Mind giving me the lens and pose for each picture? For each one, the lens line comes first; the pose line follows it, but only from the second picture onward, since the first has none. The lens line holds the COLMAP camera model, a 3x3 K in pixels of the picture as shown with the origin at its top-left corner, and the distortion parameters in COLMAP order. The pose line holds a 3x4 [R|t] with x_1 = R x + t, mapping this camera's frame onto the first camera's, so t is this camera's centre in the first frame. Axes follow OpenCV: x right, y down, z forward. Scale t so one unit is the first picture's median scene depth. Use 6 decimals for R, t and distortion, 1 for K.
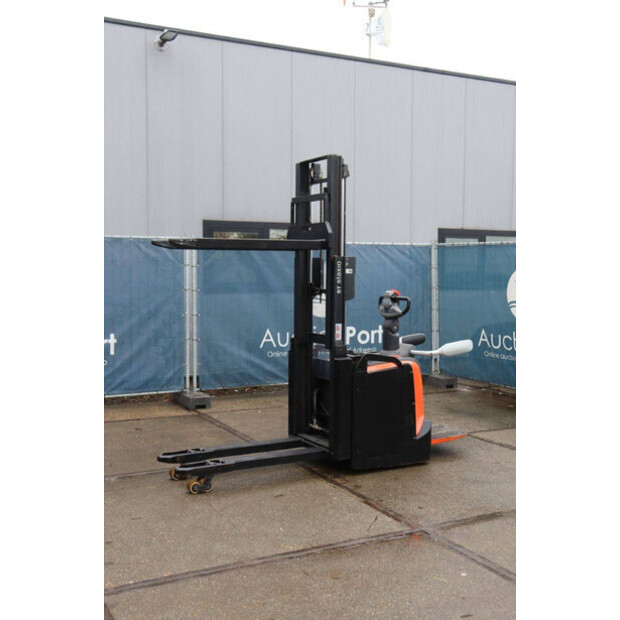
lens RADIAL K [[769.8, 0, 309.4], [0, 769.8, 307.8], [0, 0, 1]] dist [0.028527, 0.000000]
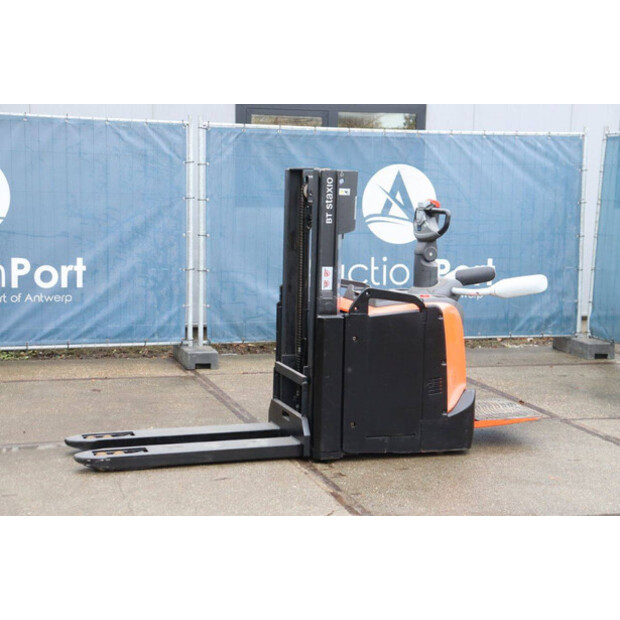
lens RADIAL K [[1206.4, 0, 312.5], [0, 1206.4, 310.7], [0, 0, 1]] dist [0.266297, 0.000000]
pose [[0.981856, 0.033436, -0.186655, 0.161960], [-0.022924, 0.998042, 0.058195, 0.011907], [0.188236, -0.052860, 0.980700, -0.057387]]
